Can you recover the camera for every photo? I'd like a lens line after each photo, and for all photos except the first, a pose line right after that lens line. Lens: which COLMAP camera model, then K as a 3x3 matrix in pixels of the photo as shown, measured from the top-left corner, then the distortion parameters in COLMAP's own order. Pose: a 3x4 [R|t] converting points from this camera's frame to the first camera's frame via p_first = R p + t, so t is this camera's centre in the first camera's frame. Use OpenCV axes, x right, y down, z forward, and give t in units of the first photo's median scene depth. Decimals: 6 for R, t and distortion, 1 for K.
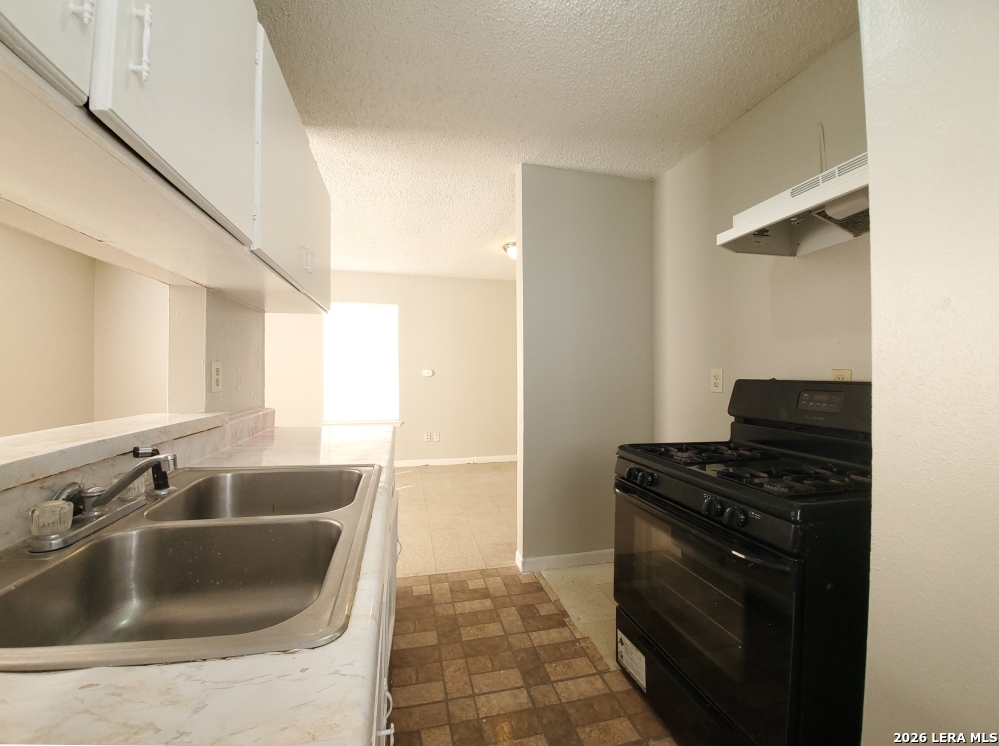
lens RADIAL K [[397.9, 0, 494.5], [0, 397.9, 371.4], [0, 0, 1]] dist [0.001530, -0.010017]
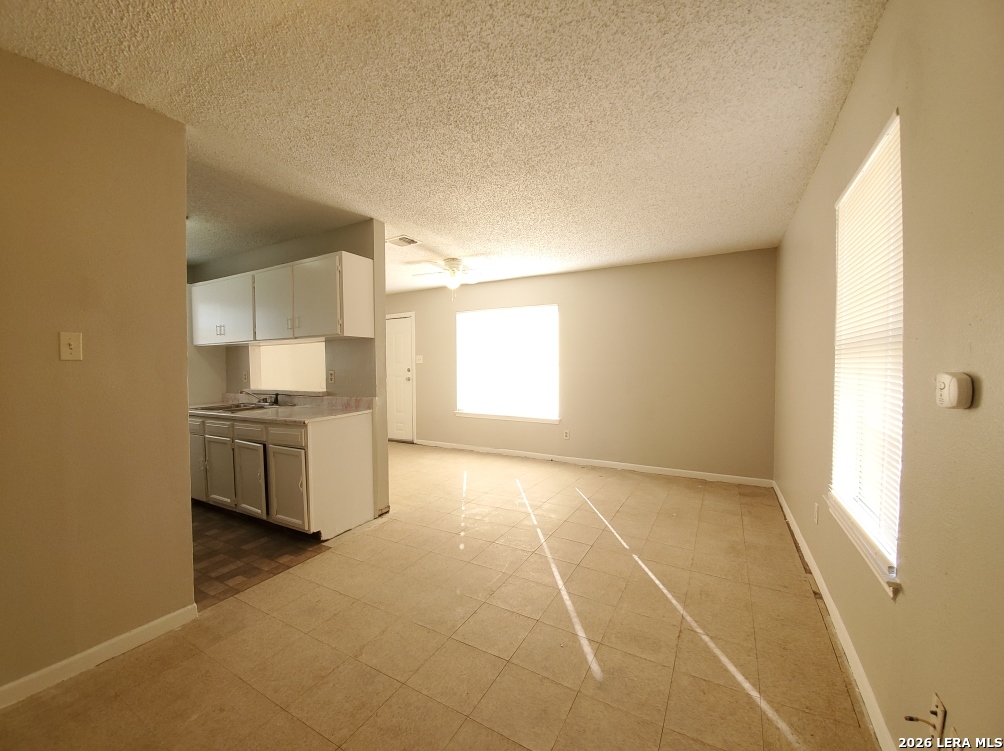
lens RADIAL K [[399.9, 0, 497.0], [0, 399.9, 373.9], [0, 0, 1]] dist [0.001530, -0.010017]
pose [[-0.676628, 0.015477, -0.736163, 0.314039], [0.003699, 0.999838, 0.017621, -0.033193], [0.736316, 0.009200, -0.676575, 2.747998]]
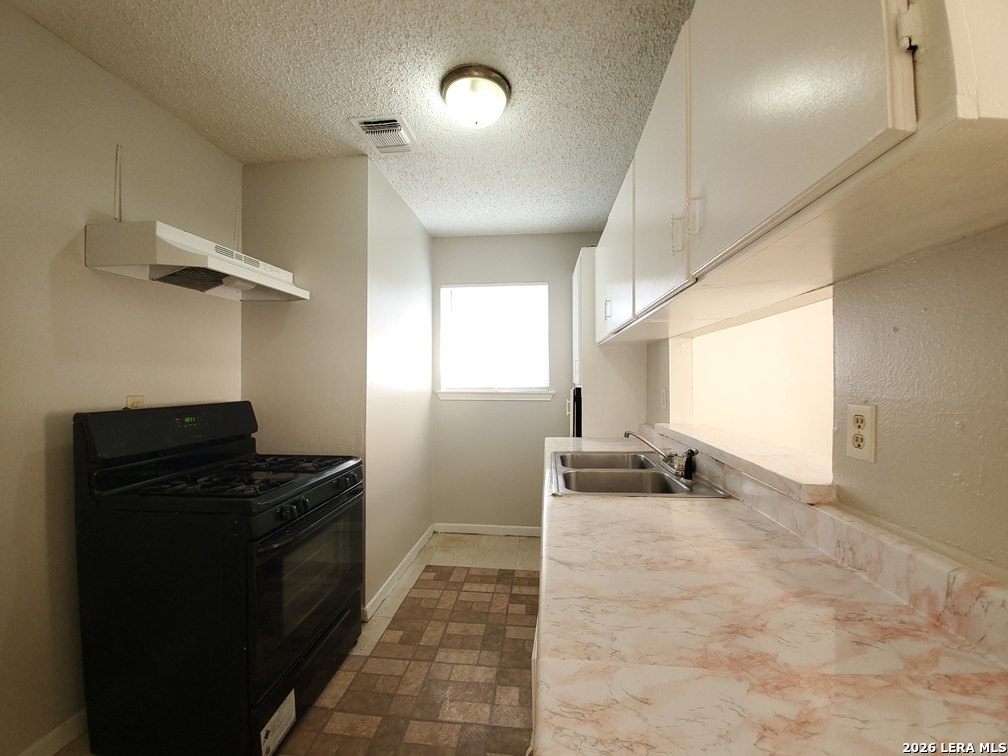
lens RADIAL K [[401.4, 0, 498.9], [0, 401.4, 376.4], [0, 0, 1]] dist [0.001530, -0.010017]
pose [[-0.947860, -0.004086, 0.318660, -0.329872], [-0.003741, 0.999992, 0.001695, -0.051386], [-0.318664, 0.000415, -0.947868, 1.397115]]
